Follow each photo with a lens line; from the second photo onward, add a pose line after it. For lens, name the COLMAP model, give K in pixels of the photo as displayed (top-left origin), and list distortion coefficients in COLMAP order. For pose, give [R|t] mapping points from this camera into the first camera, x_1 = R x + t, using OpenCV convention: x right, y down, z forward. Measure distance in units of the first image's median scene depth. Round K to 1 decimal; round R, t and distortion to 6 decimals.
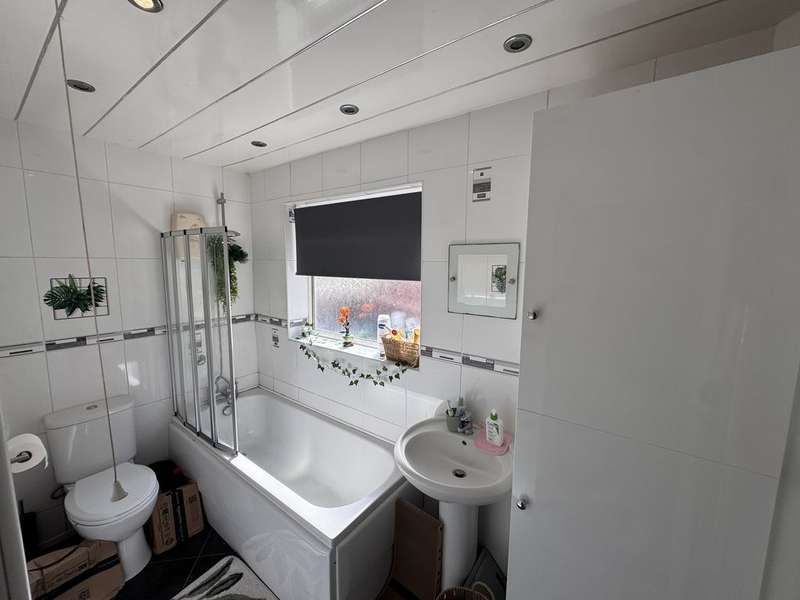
lens RADIAL K [[316.5, 0, 395.7], [0, 316.5, 300.6], [0, 0, 1]] dist [-0.002711, -0.000317]
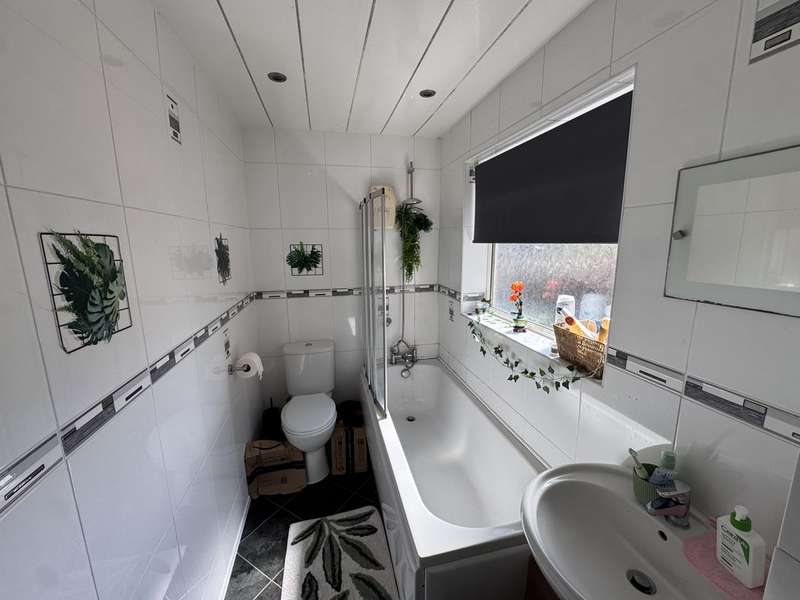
lens RADIAL K [[316.5, 0, 402.0], [0, 316.5, 299.2], [0, 0, 1]] dist [-0.002711, -0.000317]
pose [[0.763637, 0.099335, -0.637959, 0.147630], [-0.063681, 0.994864, 0.078681, 0.023917], [0.642498, -0.019458, 0.766041, 0.248037]]
